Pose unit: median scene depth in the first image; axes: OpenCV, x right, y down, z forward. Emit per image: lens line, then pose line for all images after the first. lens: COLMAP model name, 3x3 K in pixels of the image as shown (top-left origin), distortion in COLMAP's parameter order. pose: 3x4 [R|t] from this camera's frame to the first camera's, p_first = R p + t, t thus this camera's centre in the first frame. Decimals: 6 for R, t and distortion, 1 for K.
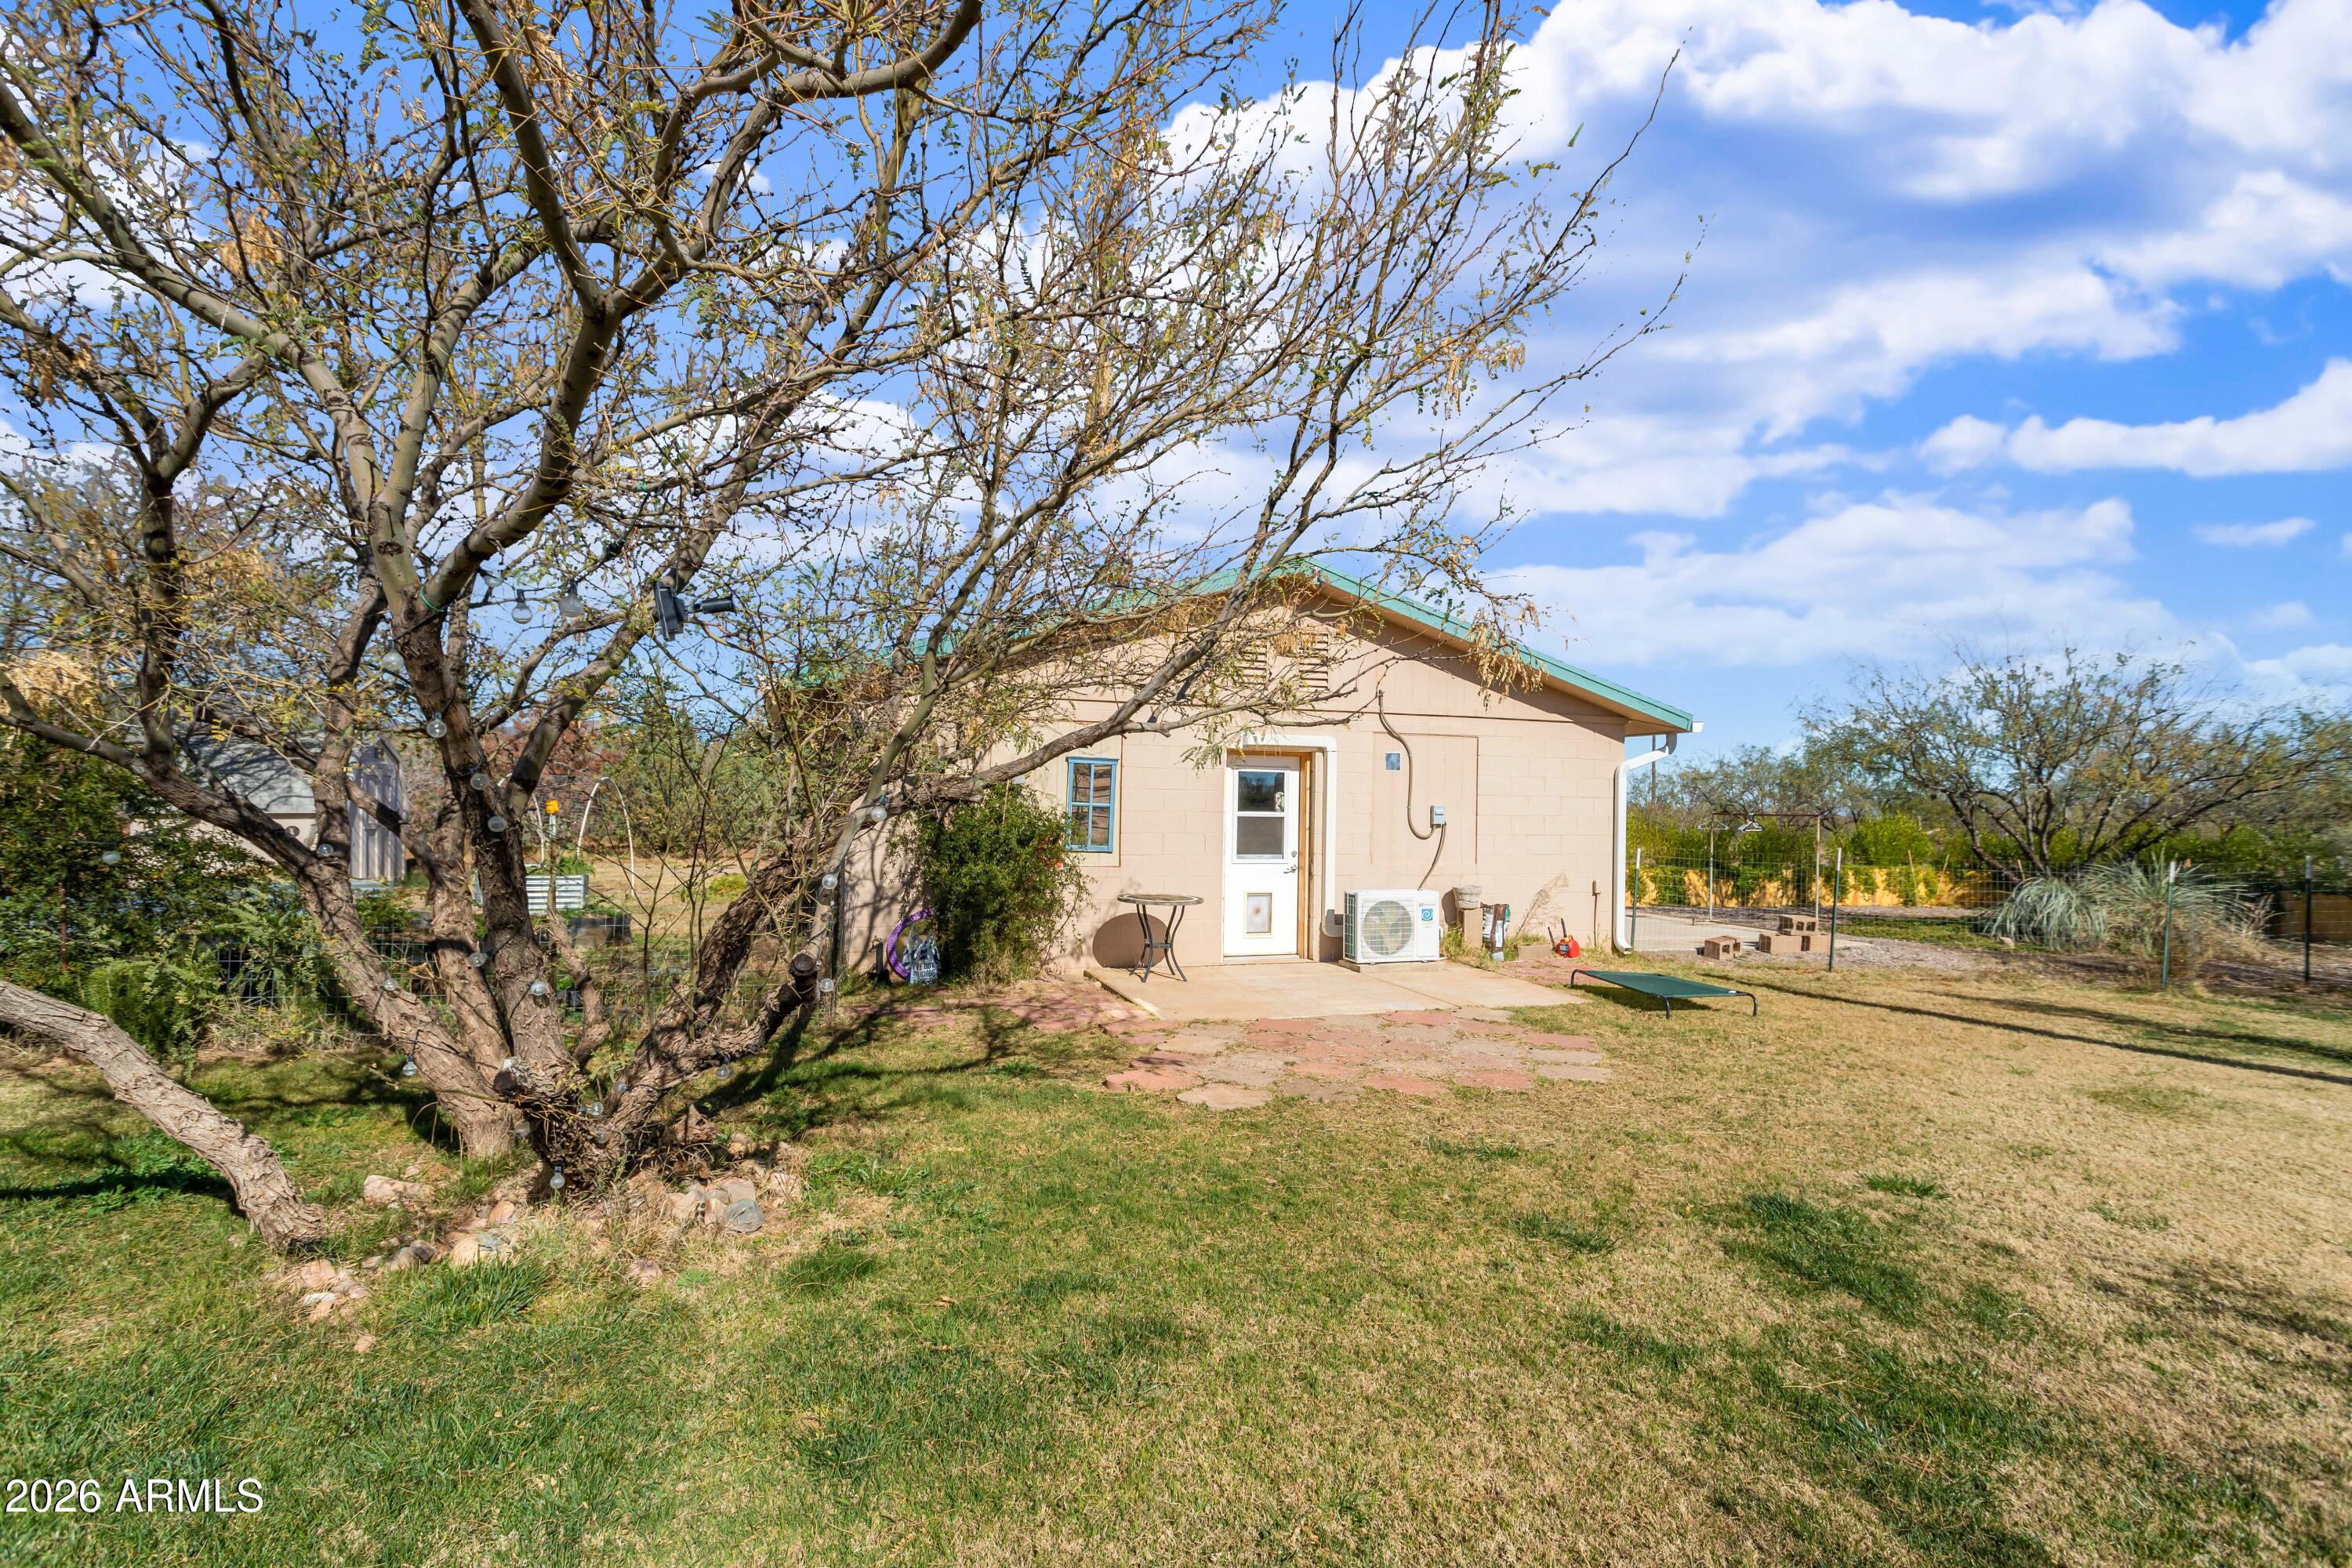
lens RADIAL K [[1125.3, 0, 1173.3], [0, 1125.3, 793.7], [0, 0, 1]] dist [0.000592, 0.000548]
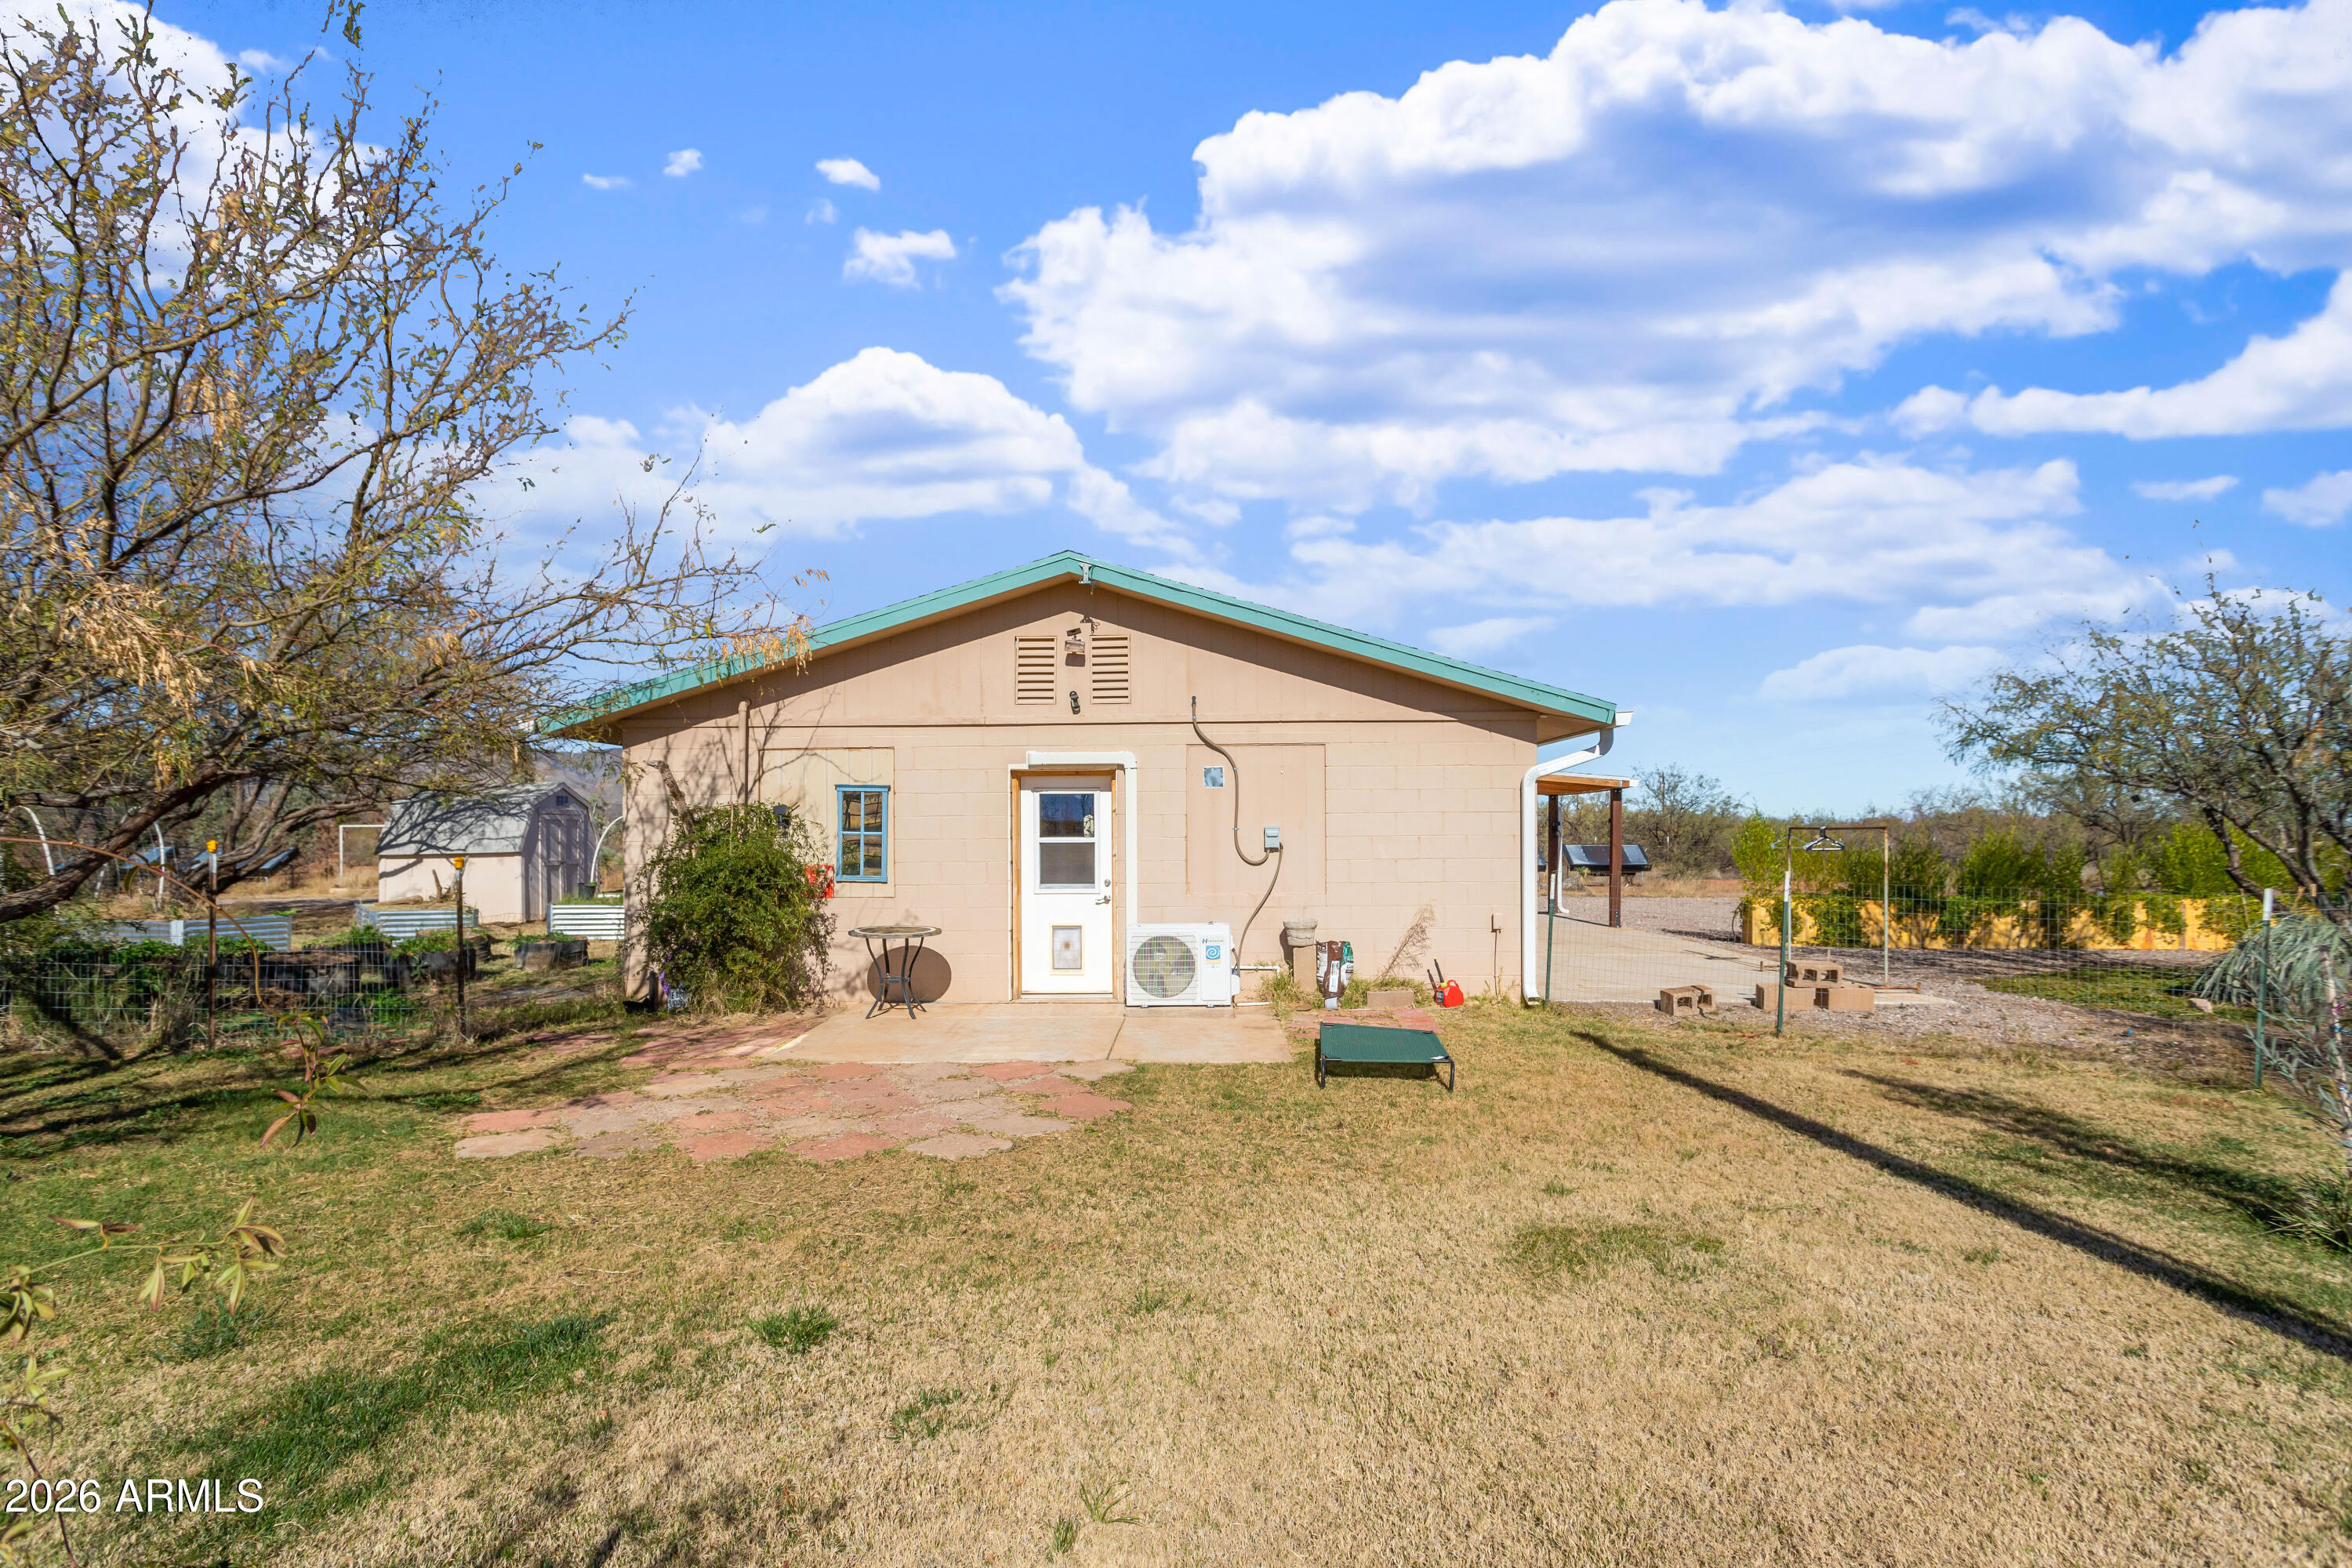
lens RADIAL K [[1125.3, 0, 1173.3], [0, 1125.3, 793.7], [0, 0, 1]] dist [0.000592, 0.000548]
pose [[0.936909, -0.034333, -0.347885, 0.473799], [0.024372, 0.999159, -0.032971, 0.012870], [0.348724, 0.022412, 0.936957, 0.164563]]
